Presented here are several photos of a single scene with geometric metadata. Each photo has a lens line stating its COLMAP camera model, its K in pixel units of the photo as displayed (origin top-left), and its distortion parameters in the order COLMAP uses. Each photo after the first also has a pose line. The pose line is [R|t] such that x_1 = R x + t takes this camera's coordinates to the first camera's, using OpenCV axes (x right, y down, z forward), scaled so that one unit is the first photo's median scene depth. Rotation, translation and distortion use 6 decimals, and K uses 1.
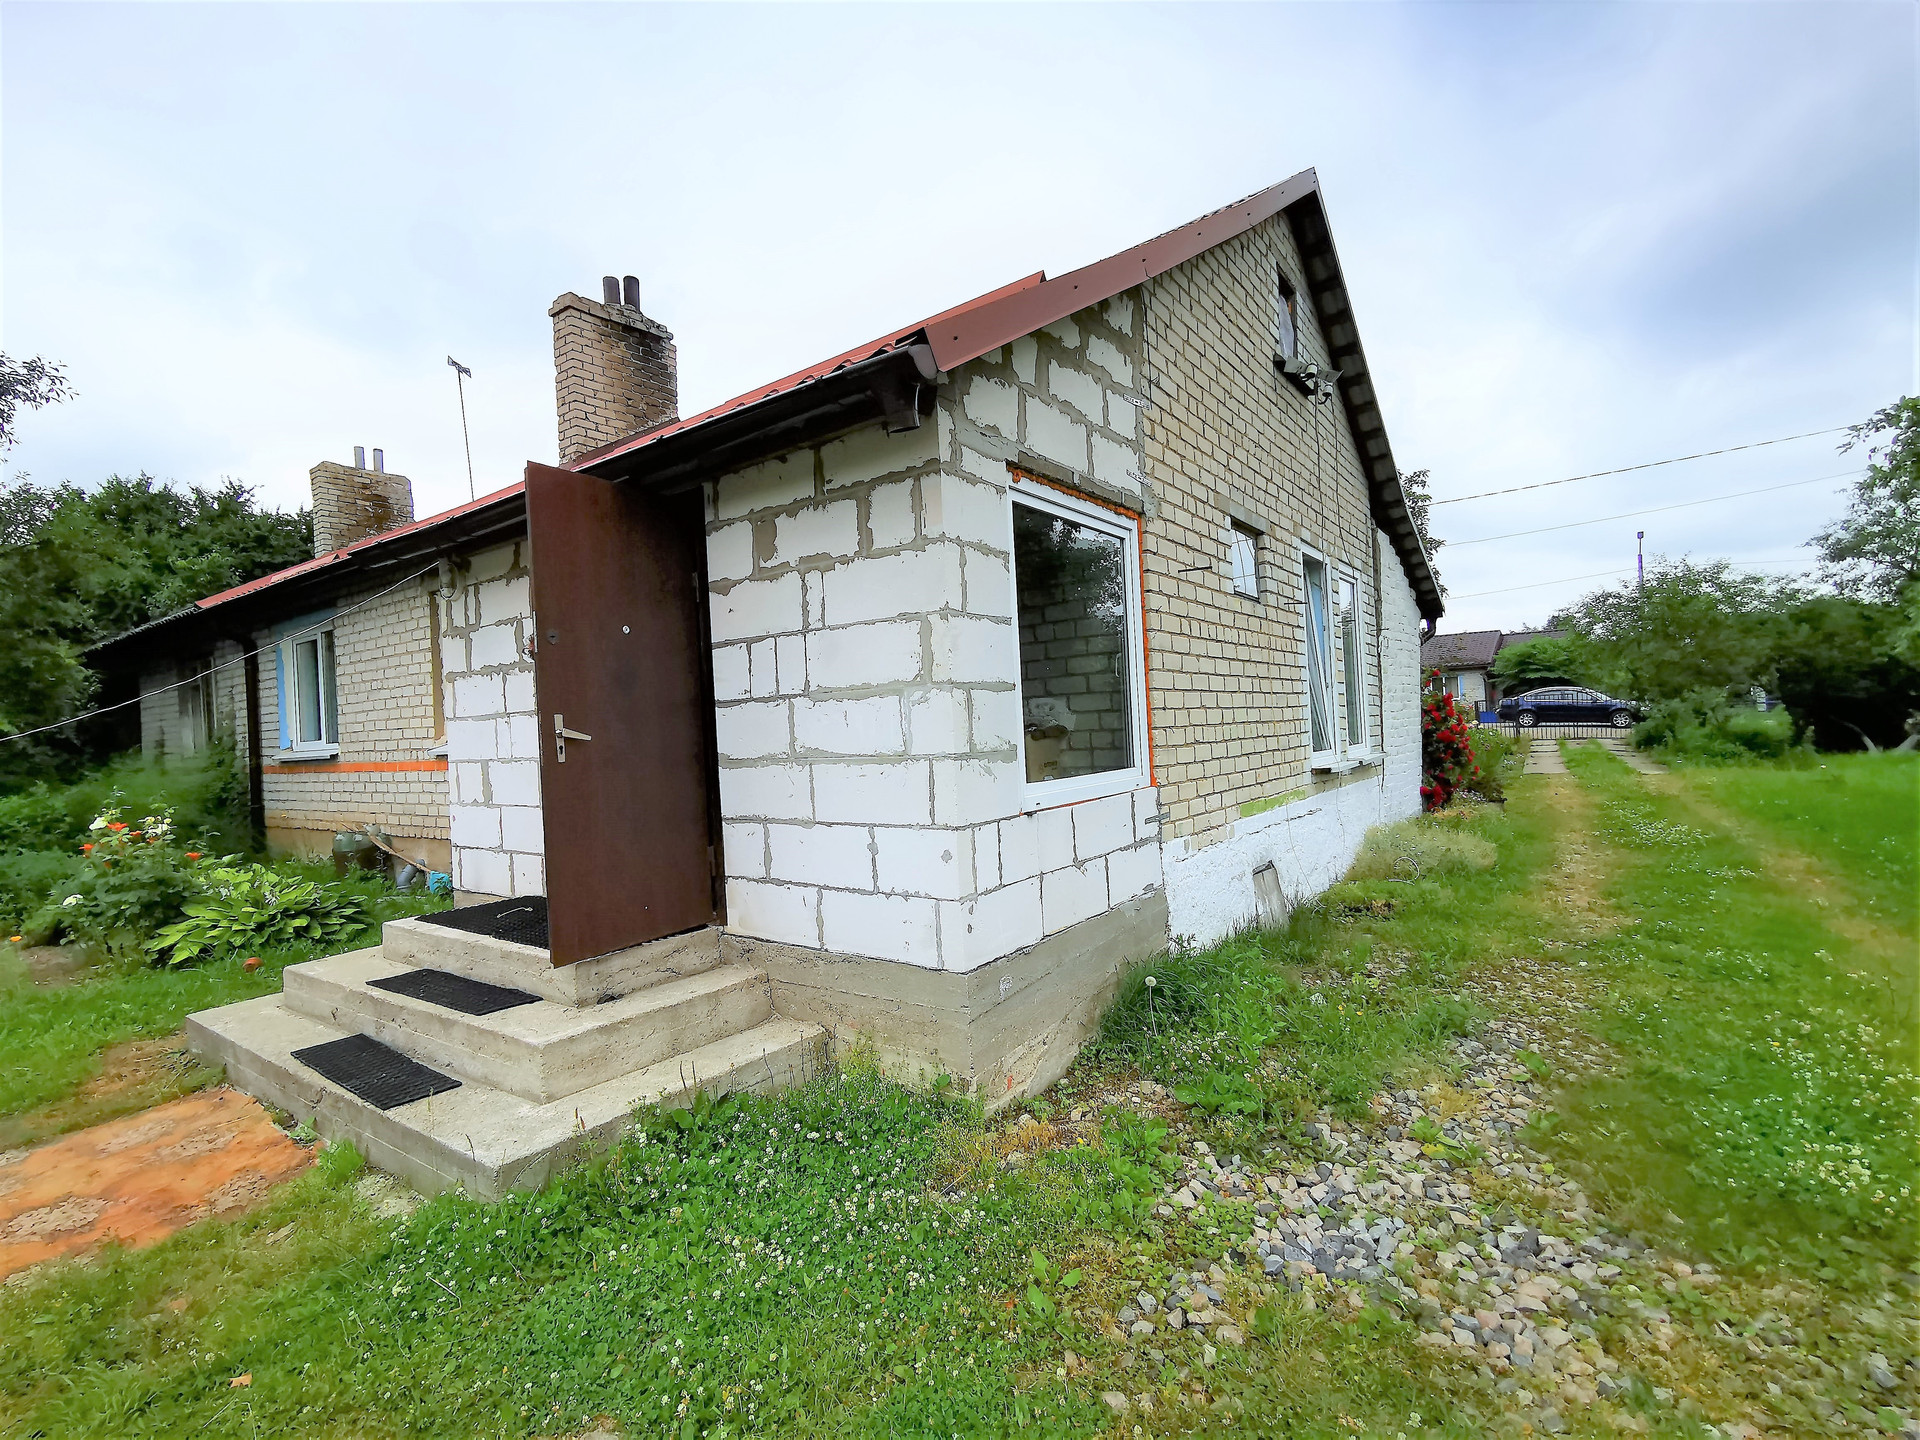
lens RADIAL K [[881.6, 0, 966.3], [0, 881.6, 715.0], [0, 0, 1]] dist [0.010237, -0.000027]
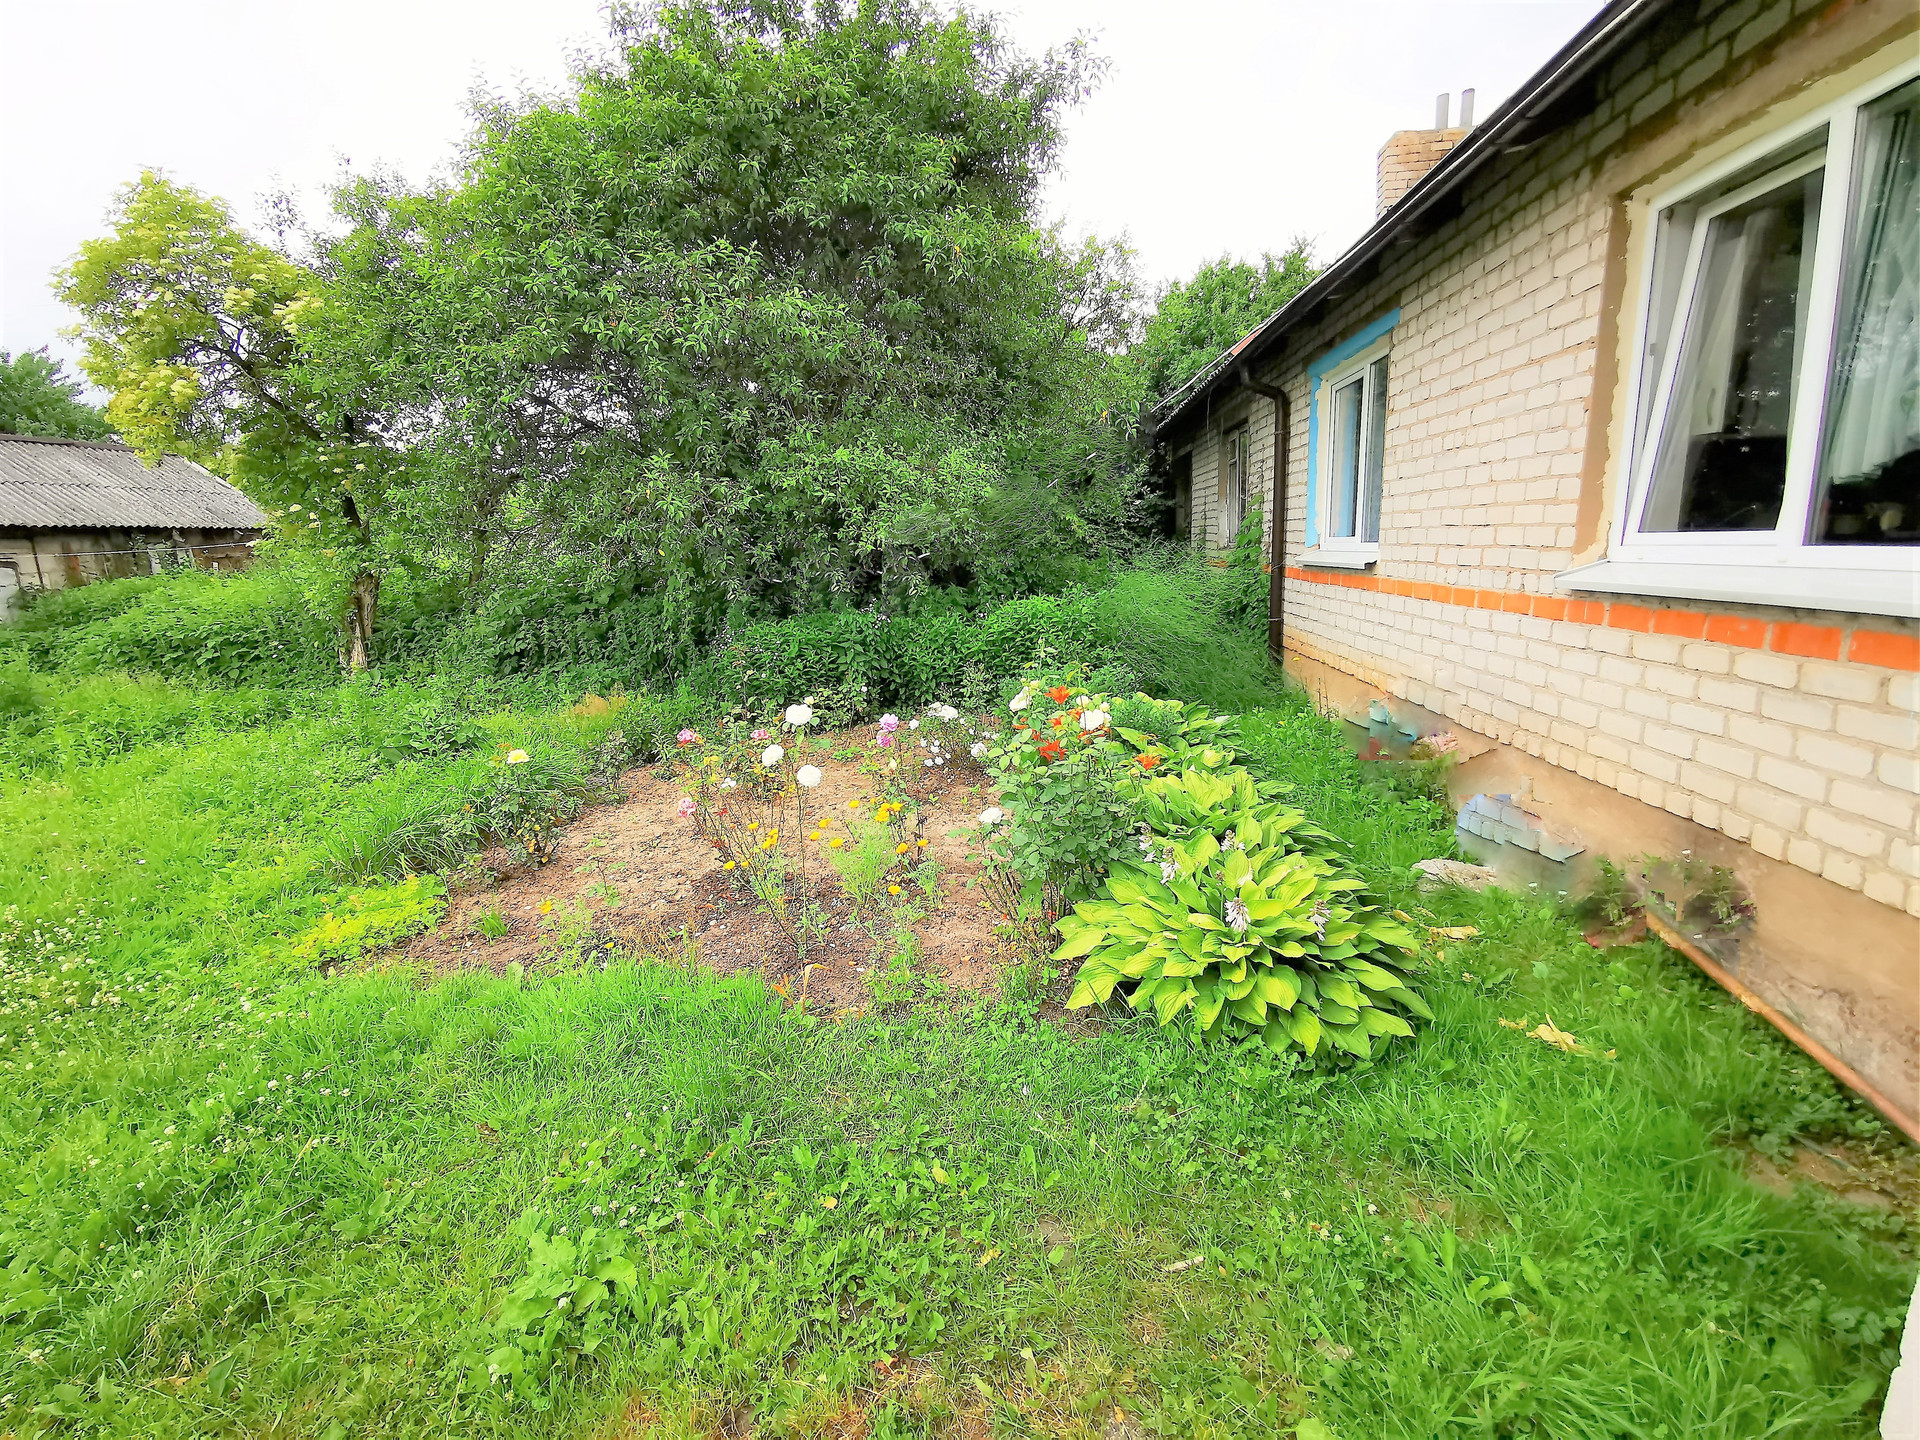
lens RADIAL K [[881.6, 0, 968.0], [0, 881.6, 720.1], [0, 0, 1]] dist [0.010237, -0.000027]
pose [[0.513549, 0.197098, -0.835117, -0.281537], [0.020529, 0.970160, 0.241594, -0.004272], [0.857815, -0.141214, 0.494178, 0.383387]]
